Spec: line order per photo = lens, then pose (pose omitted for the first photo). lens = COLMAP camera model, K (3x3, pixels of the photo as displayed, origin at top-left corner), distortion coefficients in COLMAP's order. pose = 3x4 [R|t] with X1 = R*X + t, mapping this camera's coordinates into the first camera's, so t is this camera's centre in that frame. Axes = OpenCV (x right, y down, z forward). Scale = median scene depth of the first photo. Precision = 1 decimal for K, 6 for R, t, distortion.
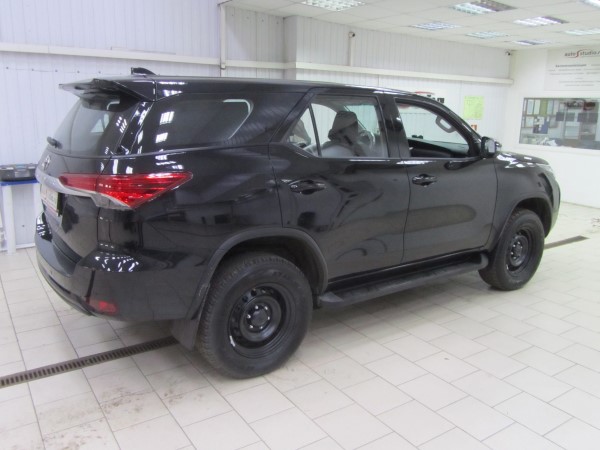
lens RADIAL K [[505.4, 0, 300.0], [0, 505.4, 225.0], [0, 0, 1]] dist [-0.030566, 0.000473]
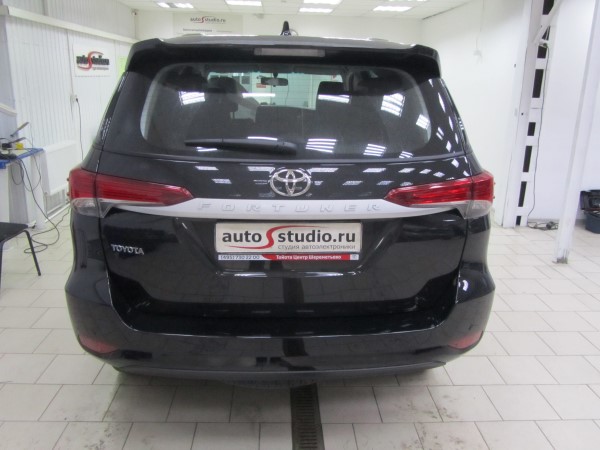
lens RADIAL K [[505.4, 0, 300.0], [0, 505.4, 225.0], [0, 0, 1]] dist [-0.030566, 0.000473]
pose [[0.520451, -0.245613, 0.817805, -0.460299], [0.177287, 0.967950, 0.177881, -0.083584], [-0.835284, 0.052408, 0.547315, 0.312330]]
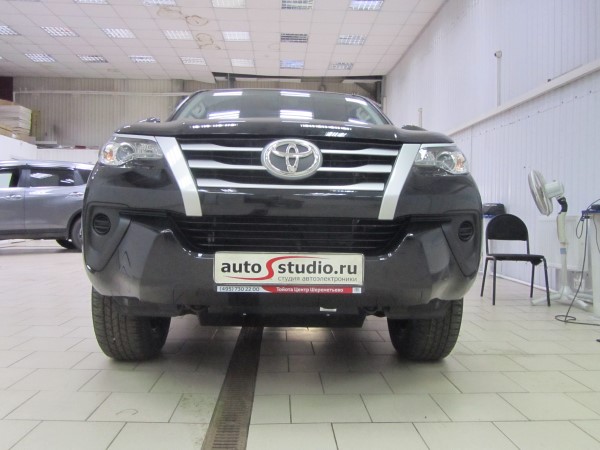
lens RADIAL K [[505.4, 0, 300.0], [0, 505.4, 225.0], [0, 0, 1]] dist [-0.030566, 0.000473]
pose [[0.520019, -0.068272, 0.851422, -0.464948], [0.175241, 0.984124, -0.028118, -0.042702], [-0.835985, 0.163826, 0.523727, 0.318779]]
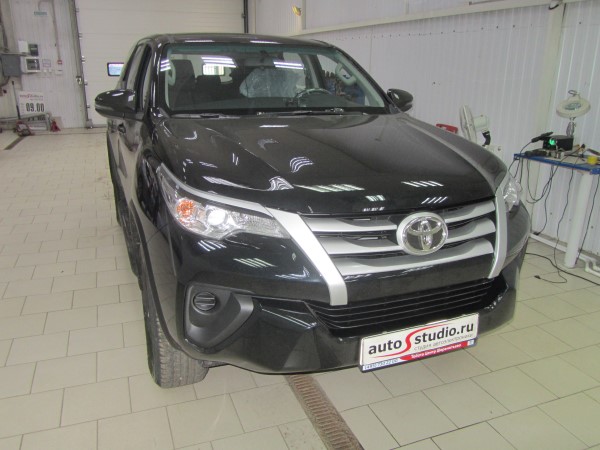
lens RADIAL K [[505.4, 0, 300.0], [0, 505.4, 225.0], [0, 0, 1]] dist [-0.030566, 0.000473]
pose [[0.216966, -0.348621, 0.911806, -0.496603], [0.184222, 0.931895, 0.312465, -0.194870], [-0.958639, 0.100181, 0.266413, 0.455186]]
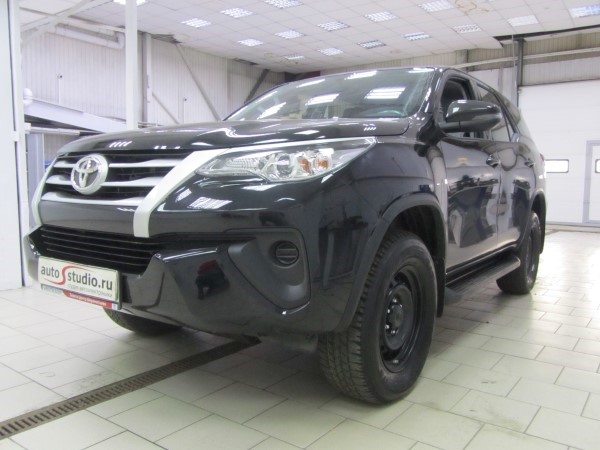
lens RADIAL K [[505.4, 0, 300.0], [0, 505.4, 225.0], [0, 0, 1]] dist [-0.030566, 0.000473]
pose [[0.938890, -0.075248, 0.335892, -0.208034], [0.105432, 0.991778, -0.072523, -0.023280], [-0.327673, 0.103505, 0.939104, 0.147329]]
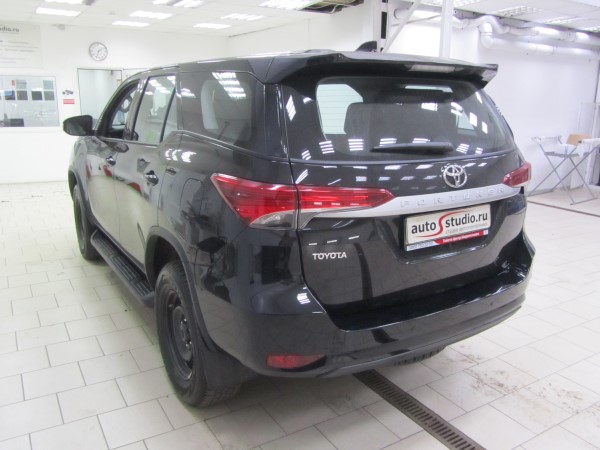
lens RADIAL K [[505.4, 0, 300.0], [0, 505.4, 225.0], [0, 0, 1]] dist [-0.030566, 0.000473]
pose [[0.041349, -0.262791, 0.963966, -0.561489], [0.212193, 0.945093, 0.248544, -0.130720], [-0.976353, 0.194270, 0.094841, 0.537569]]
